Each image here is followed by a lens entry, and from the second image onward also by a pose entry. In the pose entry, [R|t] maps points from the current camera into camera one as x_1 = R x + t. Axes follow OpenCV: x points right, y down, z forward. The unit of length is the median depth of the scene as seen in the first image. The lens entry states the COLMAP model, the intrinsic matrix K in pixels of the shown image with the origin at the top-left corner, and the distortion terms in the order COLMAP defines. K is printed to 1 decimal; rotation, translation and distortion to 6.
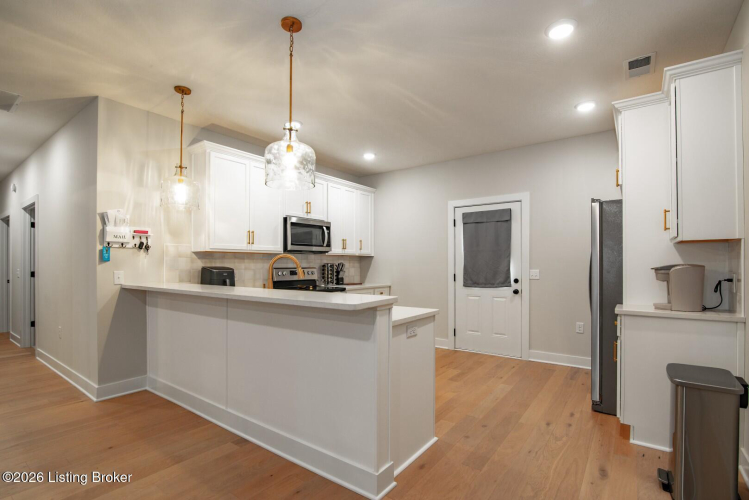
lens RADIAL K [[350.9, 0, 382.5], [0, 350.9, 266.8], [0, 0, 1]] dist [-0.015906, -0.000044]
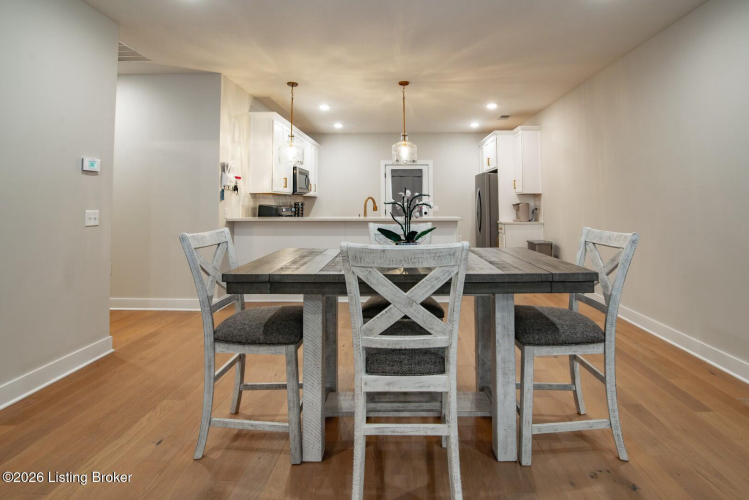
lens RADIAL K [[351.9, 0, 399.7], [0, 351.9, 190.9], [0, 0, 1]] dist [-0.001620, -0.000070]
pose [[0.821309, 0.020264, 0.570124, -0.889457], [0.004076, 0.999135, -0.041384, 0.004788], [-0.570470, 0.036313, 0.820516, -0.393021]]
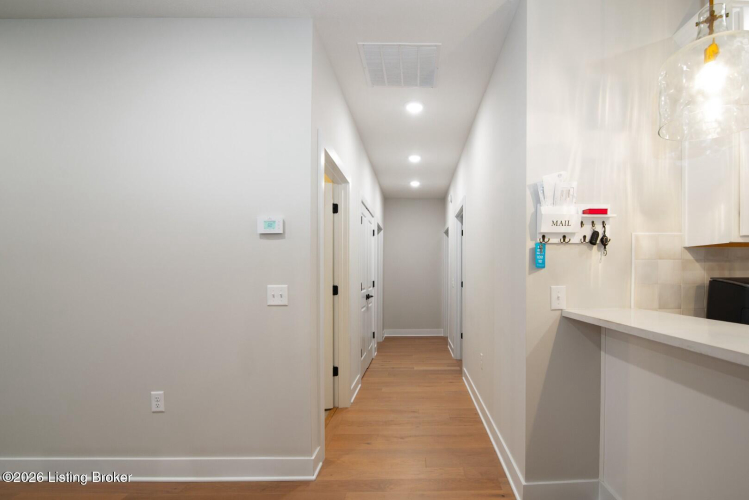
lens RADIAL K [[361.2, 0, 420.6], [0, 361.2, 282.6], [0, 0, 1]] dist [-0.015049, -0.000426]
pose [[0.591839, 0.014821, -0.805920, -0.386636], [-0.001514, 0.999850, 0.017275, -0.002251], [0.806055, -0.009003, 0.591773, 0.438211]]
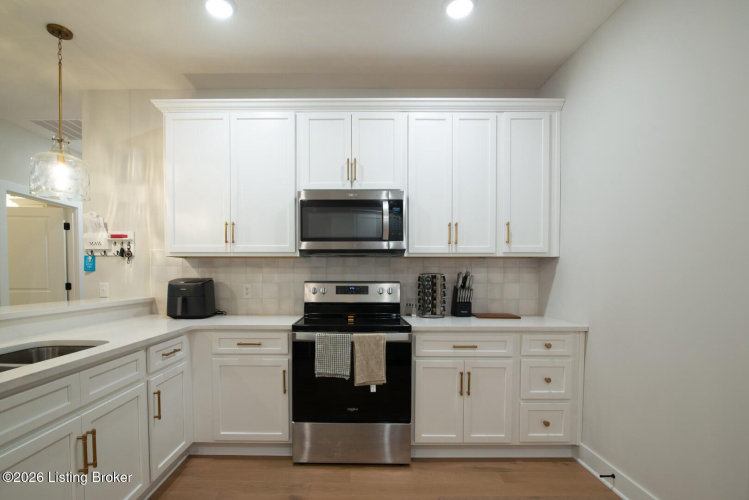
lens RADIAL K [[361.2, 0, 420.6], [0, 361.2, 282.6], [0, 0, 1]] dist [-0.015049, -0.000426]
pose [[0.578298, 0.023831, -0.815478, 0.413963], [-0.006321, 0.999674, 0.024731, -0.014028], [0.815801, -0.009147, 0.578260, 1.038805]]
